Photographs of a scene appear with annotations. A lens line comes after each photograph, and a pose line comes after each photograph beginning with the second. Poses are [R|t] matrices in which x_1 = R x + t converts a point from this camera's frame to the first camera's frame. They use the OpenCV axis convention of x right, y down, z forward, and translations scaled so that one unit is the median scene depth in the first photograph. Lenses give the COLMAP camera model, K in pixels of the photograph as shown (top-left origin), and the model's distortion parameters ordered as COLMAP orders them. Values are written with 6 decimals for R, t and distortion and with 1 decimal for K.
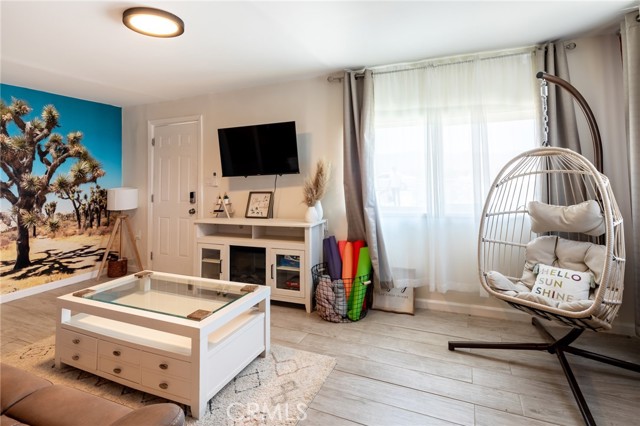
lens RADIAL K [[320.5, 0, 321.9], [0, 320.5, 174.4], [0, 0, 1]] dist [0.001032, 0.000011]
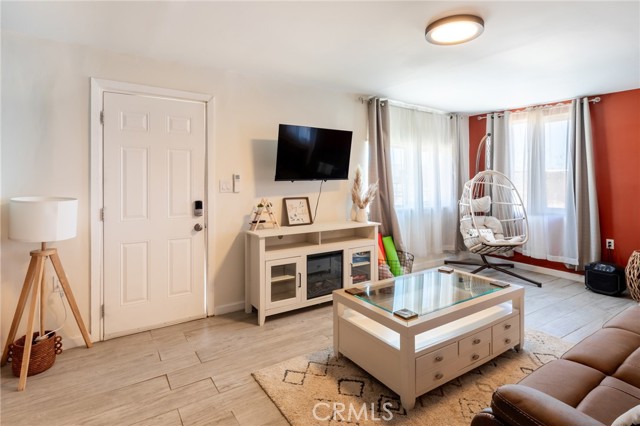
lens RADIAL K [[332.5, 0, 308.1], [0, 332.5, 180.6], [0, 0, 1]] dist [-0.000153, -0.000325]
pose [[0.570989, 0.022238, 0.820656, -1.063547], [-0.019463, 0.999719, -0.013548, 0.018514], [-0.820727, -0.008236, 0.571262, 0.445265]]
